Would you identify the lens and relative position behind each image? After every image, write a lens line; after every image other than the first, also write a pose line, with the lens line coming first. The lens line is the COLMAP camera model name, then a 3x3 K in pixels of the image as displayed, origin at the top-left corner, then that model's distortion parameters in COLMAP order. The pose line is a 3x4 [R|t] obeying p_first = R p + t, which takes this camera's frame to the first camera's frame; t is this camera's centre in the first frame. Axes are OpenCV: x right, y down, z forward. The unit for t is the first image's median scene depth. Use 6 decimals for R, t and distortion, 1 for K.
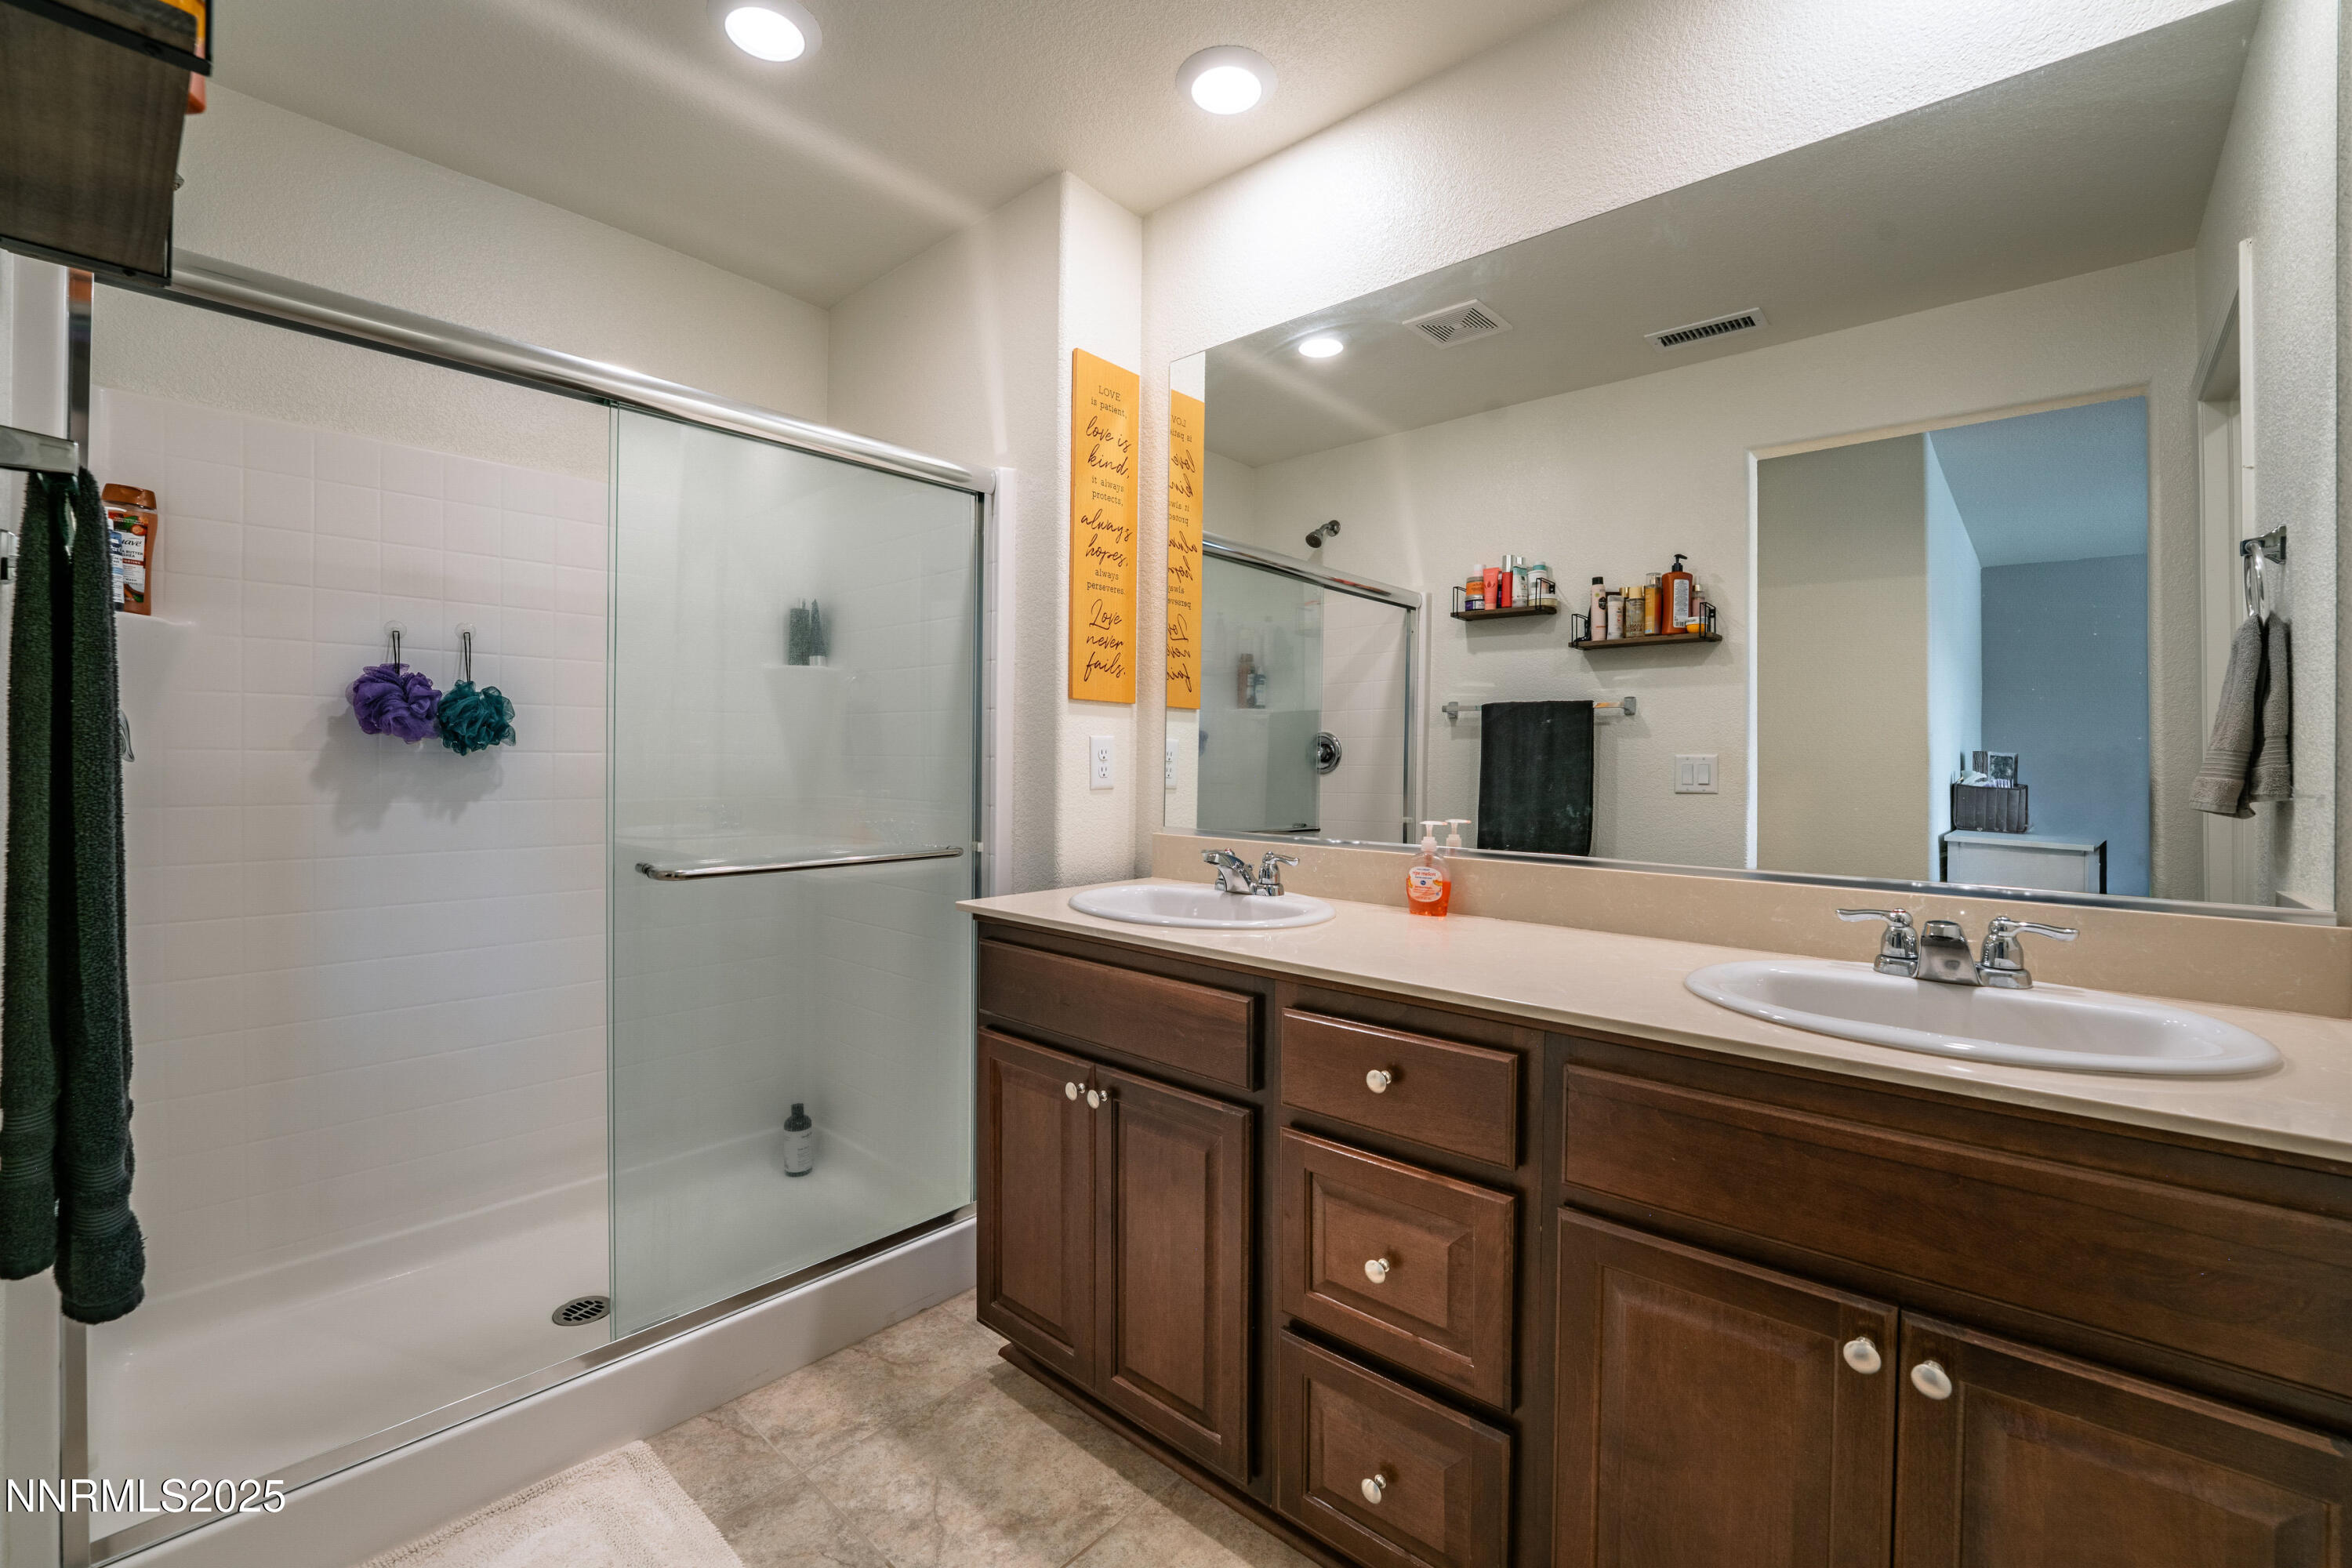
lens RADIAL K [[1000.4, 0, 1173.4], [0, 1000.4, 773.1], [0, 0, 1]] dist [0.000084, 0.000017]
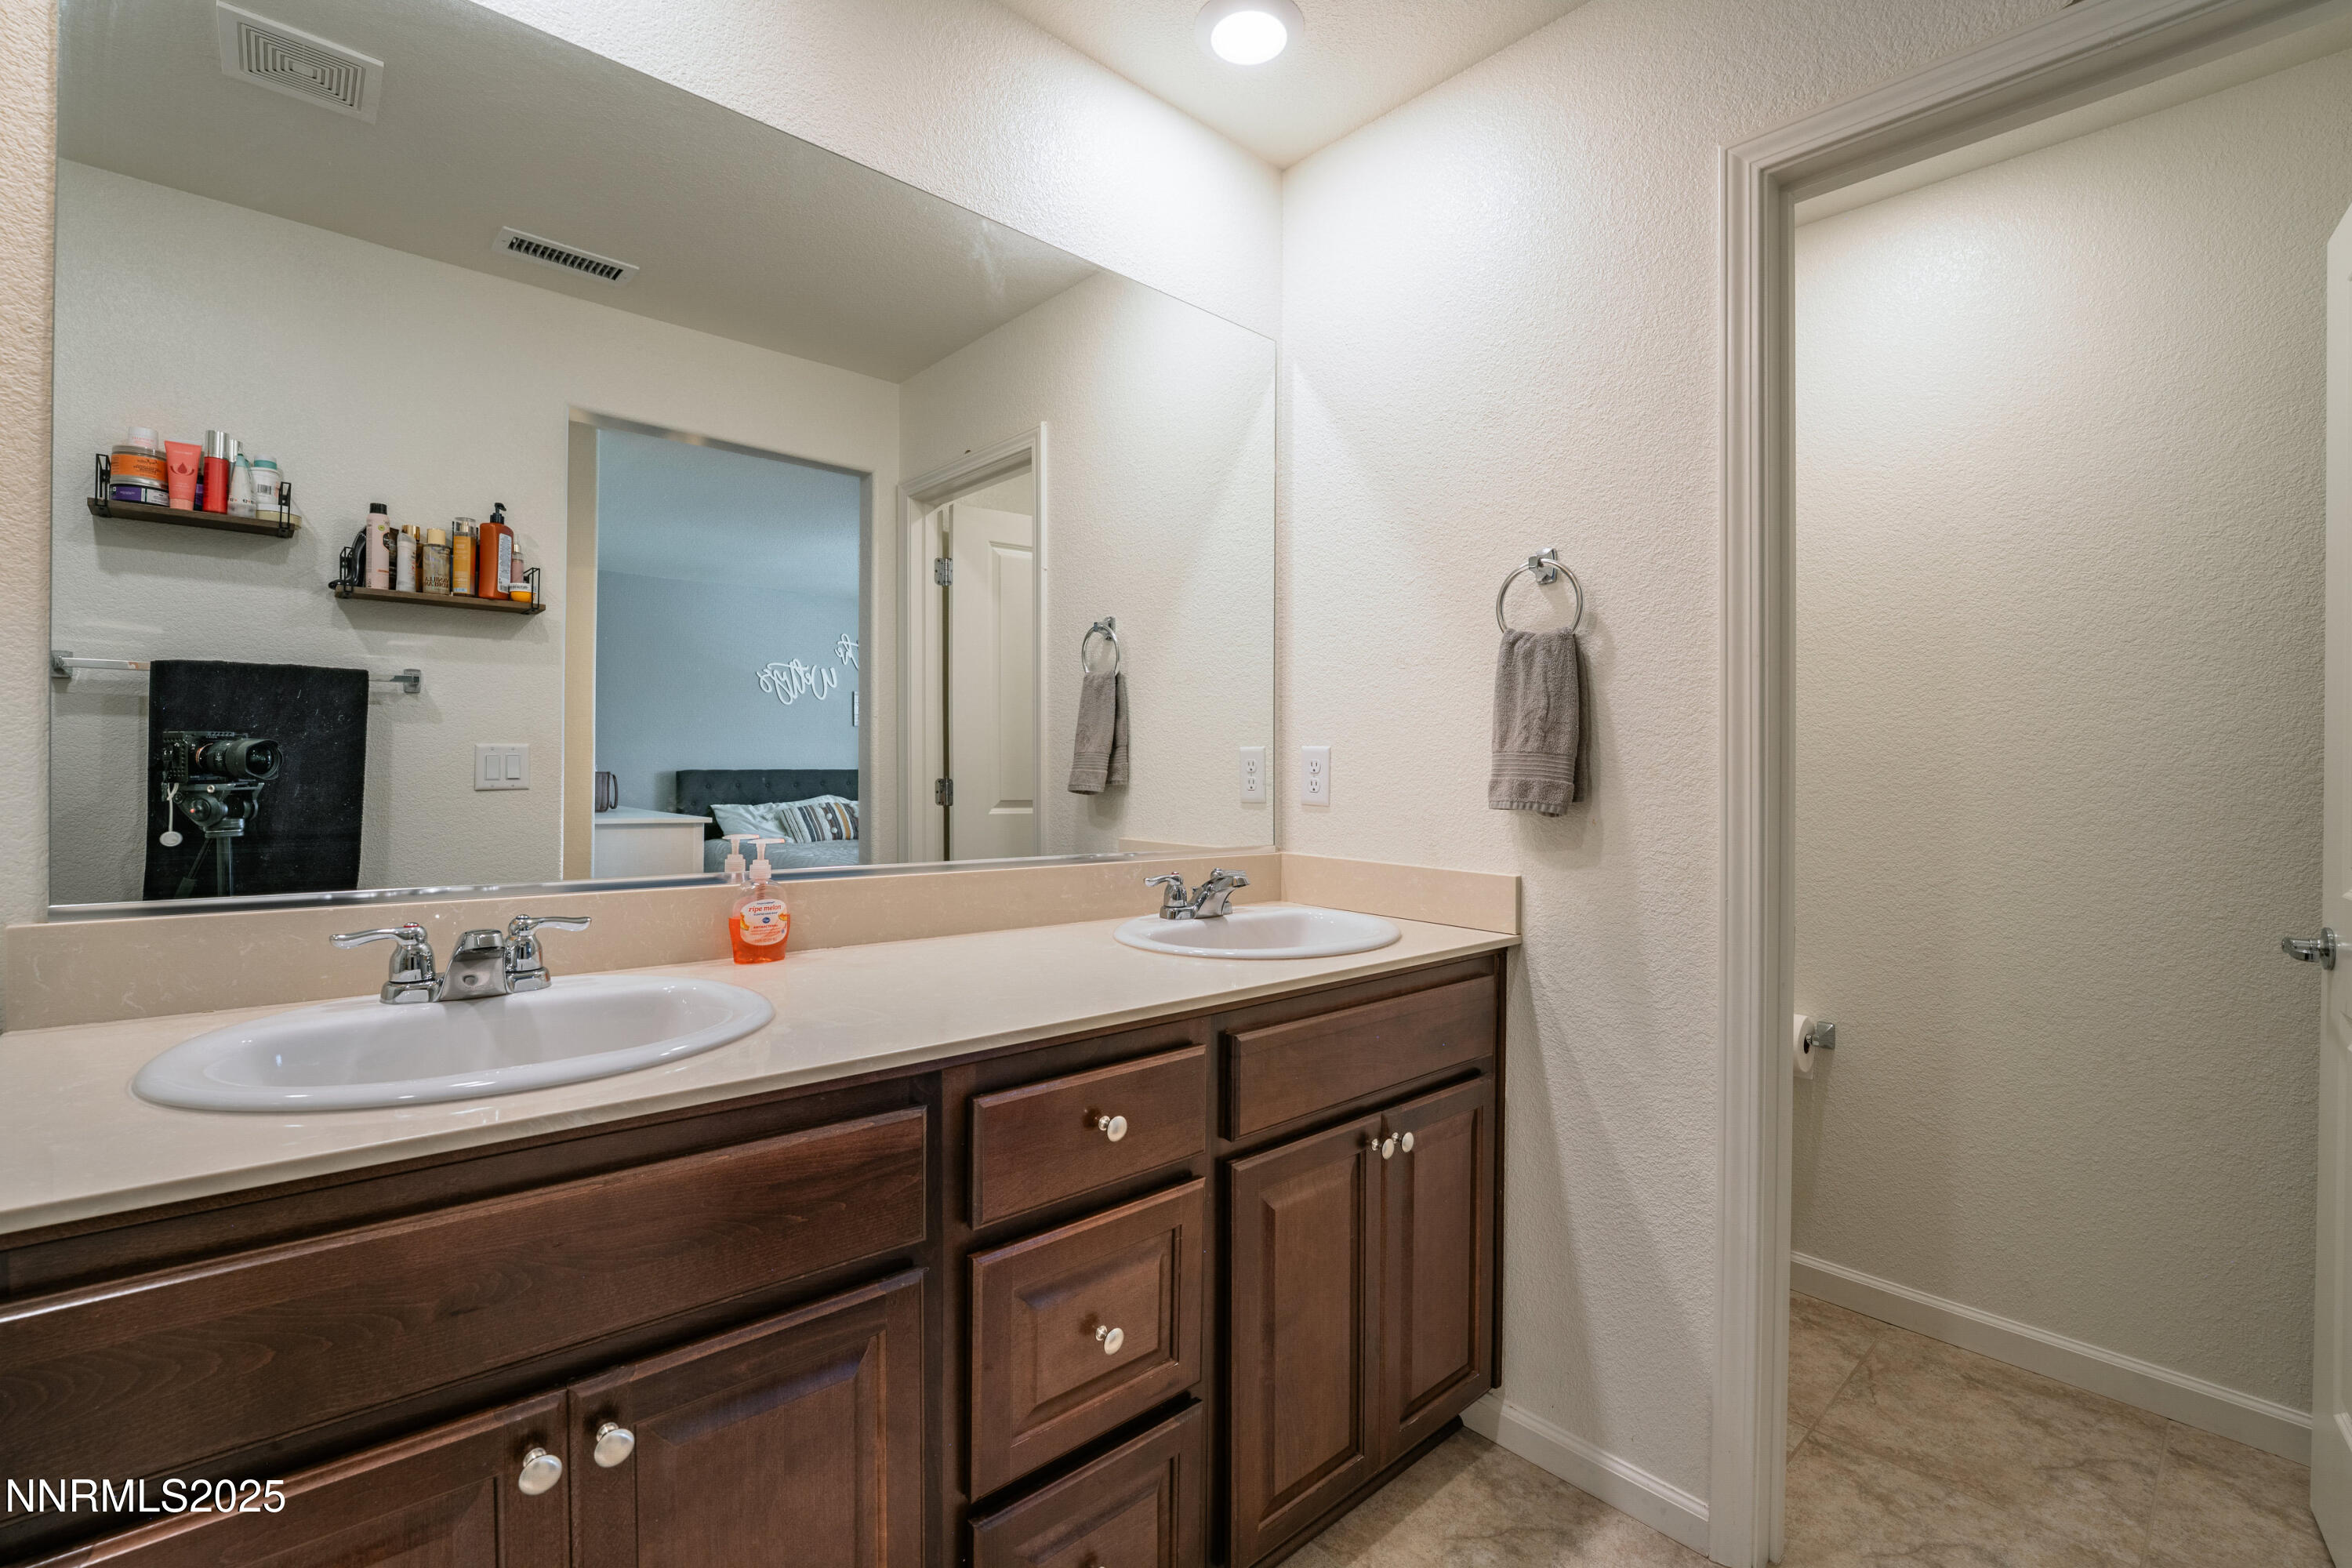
lens RADIAL K [[1053.7, 0, 1175.1], [0, 1053.7, 770.3], [0, 0, 1]] dist [-0.015356, -0.000031]
pose [[0.109983, -0.014129, 0.993833, -0.284915], [0.002966, 0.999899, 0.013887, -0.008109], [-0.993929, 0.001421, 0.110014, 0.339074]]
